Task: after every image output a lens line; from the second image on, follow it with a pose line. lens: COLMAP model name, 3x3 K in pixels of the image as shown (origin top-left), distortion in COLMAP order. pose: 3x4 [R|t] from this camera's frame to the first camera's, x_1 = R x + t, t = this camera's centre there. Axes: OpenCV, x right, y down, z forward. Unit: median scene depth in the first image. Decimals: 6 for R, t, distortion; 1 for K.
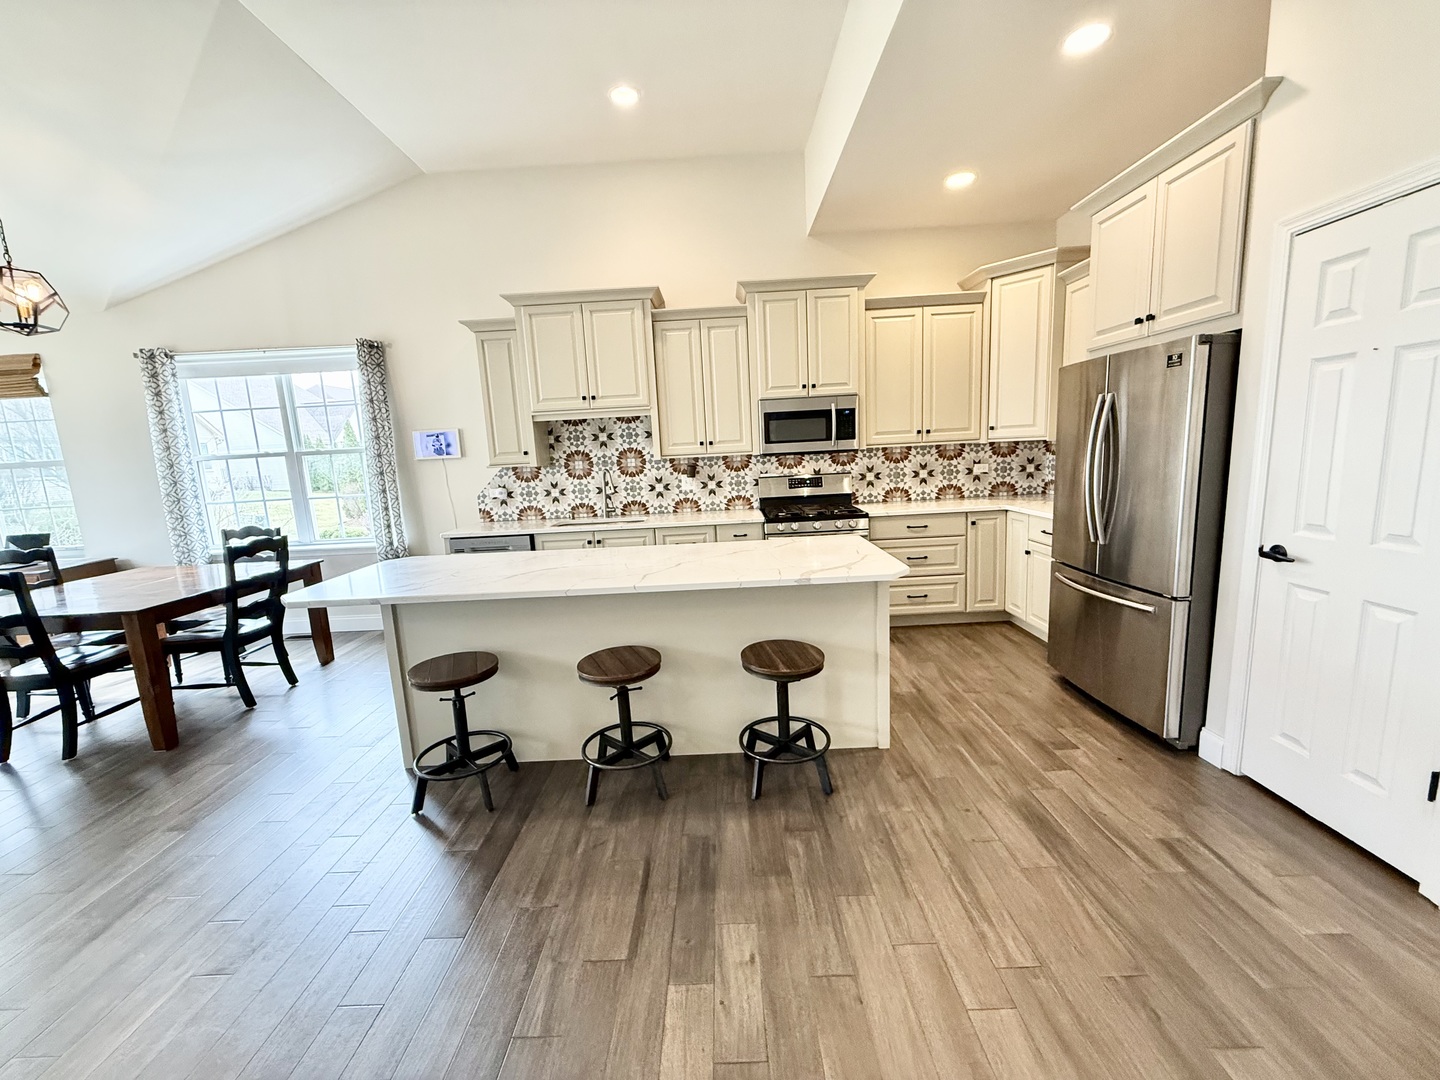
lens RADIAL K [[572.2, 0, 717.1], [0, 572.2, 539.7], [0, 0, 1]] dist [-0.001804, 0.000540]
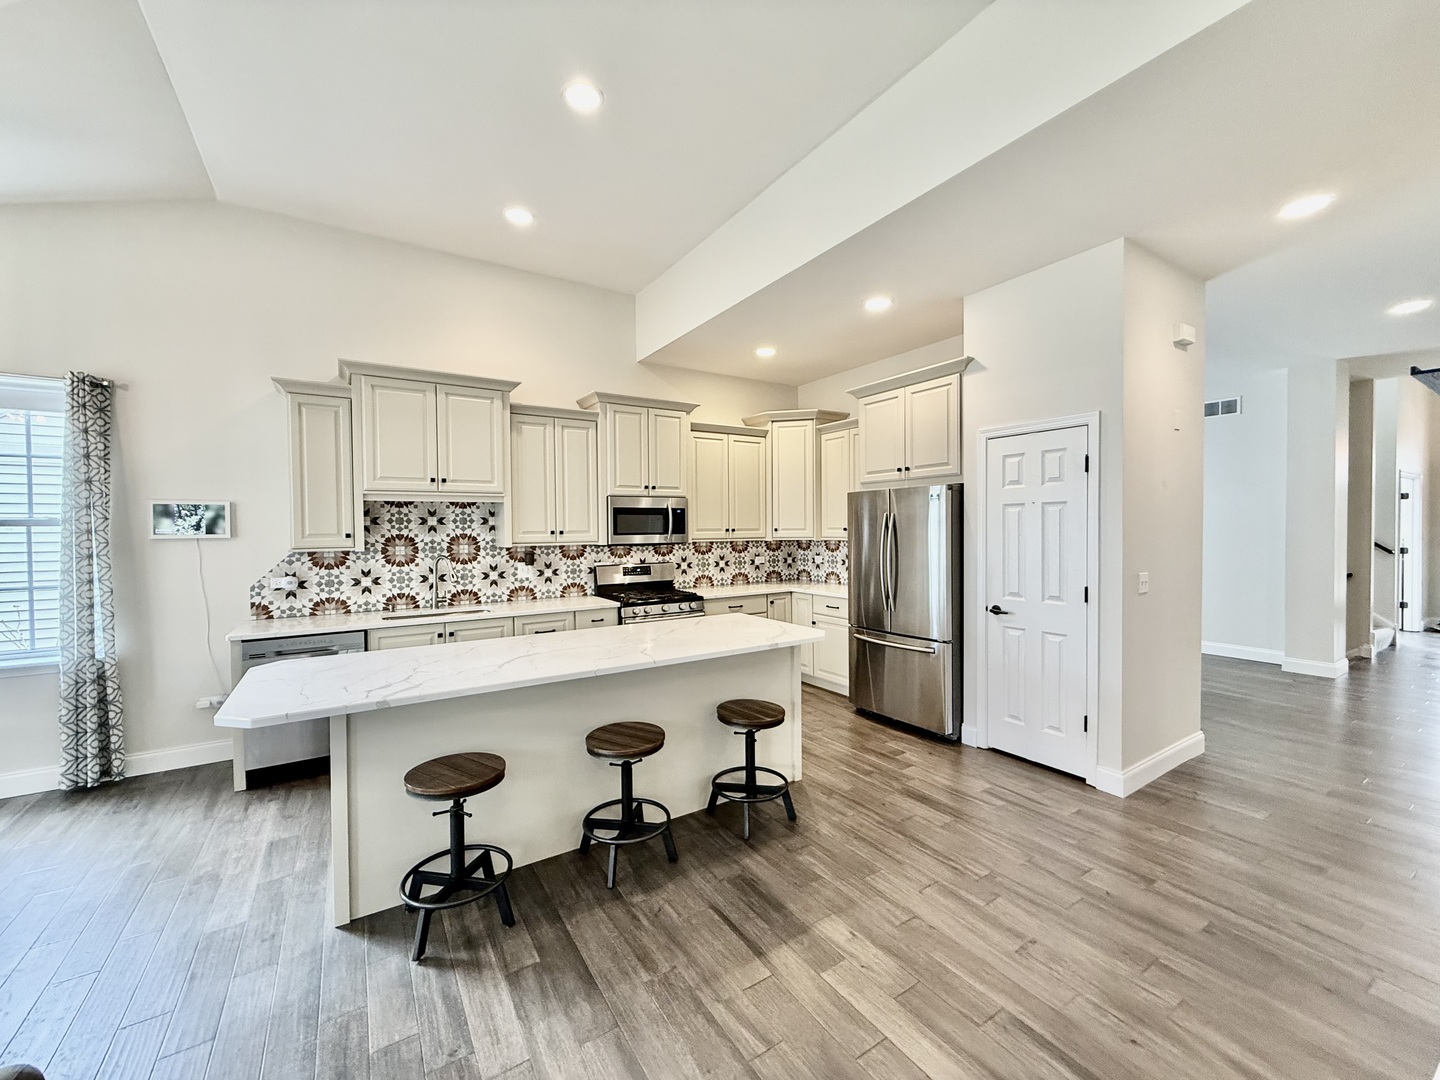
lens RADIAL K [[572.2, 0, 718.7], [0, 572.2, 539.2], [0, 0, 1]] dist [-0.001804, 0.000540]
pose [[0.838215, 0.032134, 0.544393, -0.349127], [0.054025, 0.988459, -0.141528, 0.005940], [-0.542658, 0.148042, 0.826805, -0.013684]]
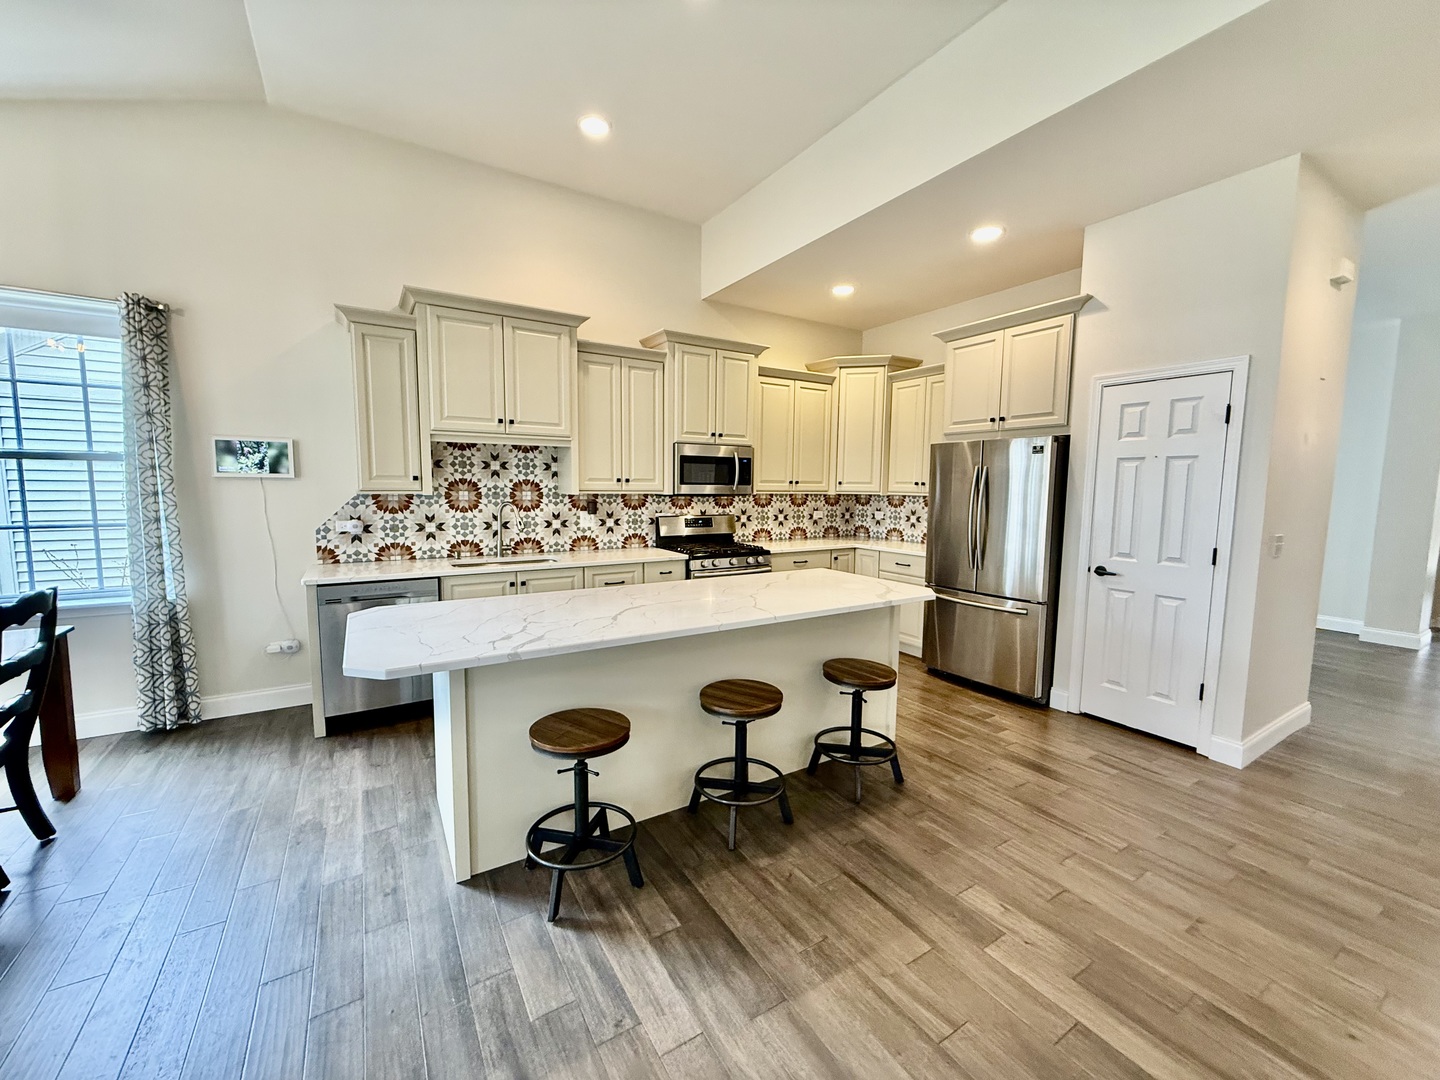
lens RADIAL K [[572.2, 0, 718.6], [0, 572.2, 539.5], [0, 0, 1]] dist [-0.001804, 0.000540]
pose [[0.845889, 0.008688, 0.533288, -0.419992], [0.031407, 0.997321, -0.066065, 0.003721], [-0.532434, 0.072632, 0.843350, 0.089969]]
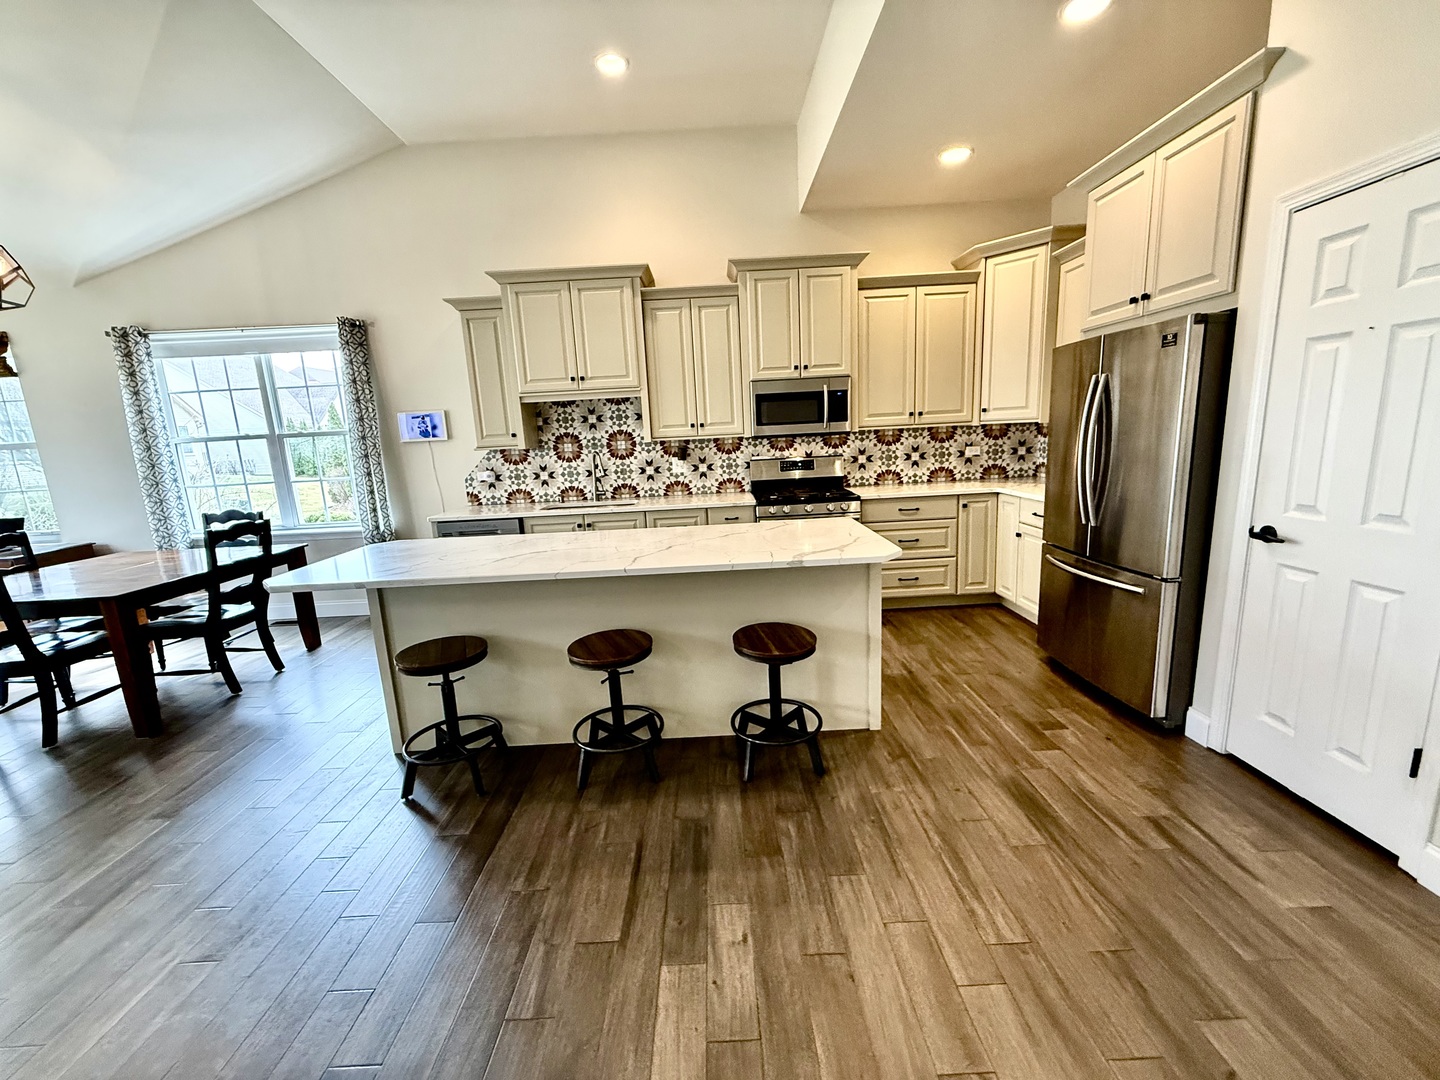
lens RADIAL K [[572.2, 0, 717.4], [0, 572.2, 539.7], [0, 0, 1]] dist [-0.001804, 0.000540]
pose [[0.999872, -0.002346, 0.015843, -0.000253], [0.001914, 0.999627, 0.027259, 0.002192], [-0.015901, -0.027225, 0.999503, 0.006374]]
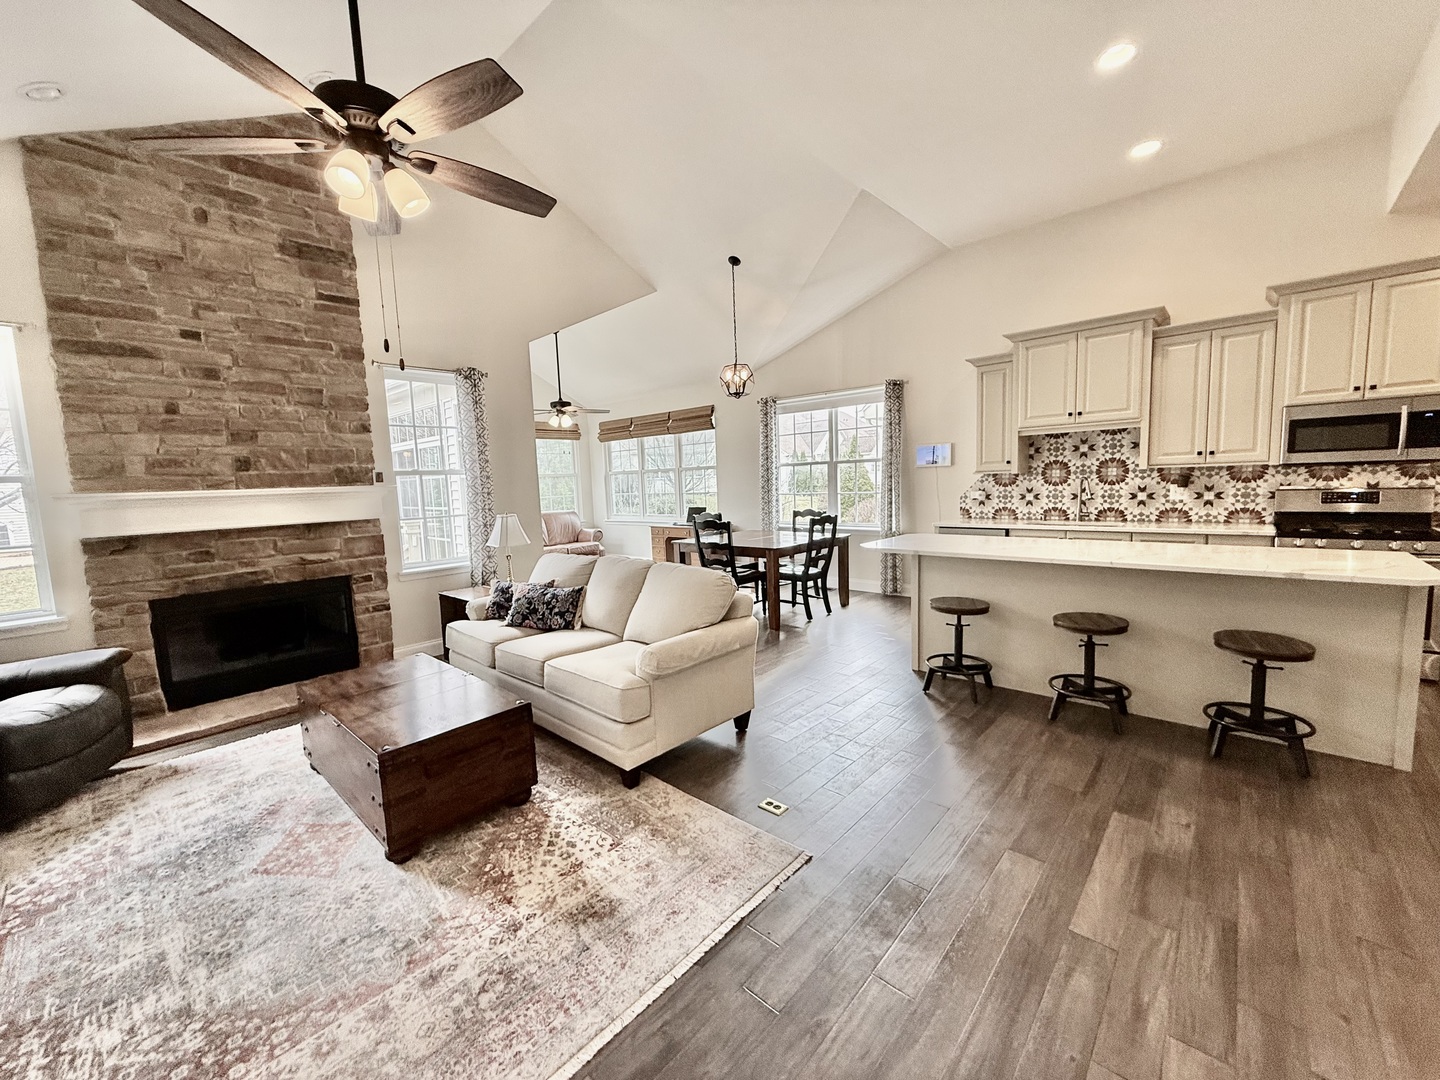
lens RADIAL K [[572.2, 0, 715.9], [0, 572.2, 540.1], [0, 0, 1]] dist [-0.001804, 0.000540]
pose [[0.740484, 0.093840, -0.665490, 0.026995], [-0.106562, 0.994071, 0.021602, 0.053148], [0.663572, 0.054920, 0.746094, -0.309854]]
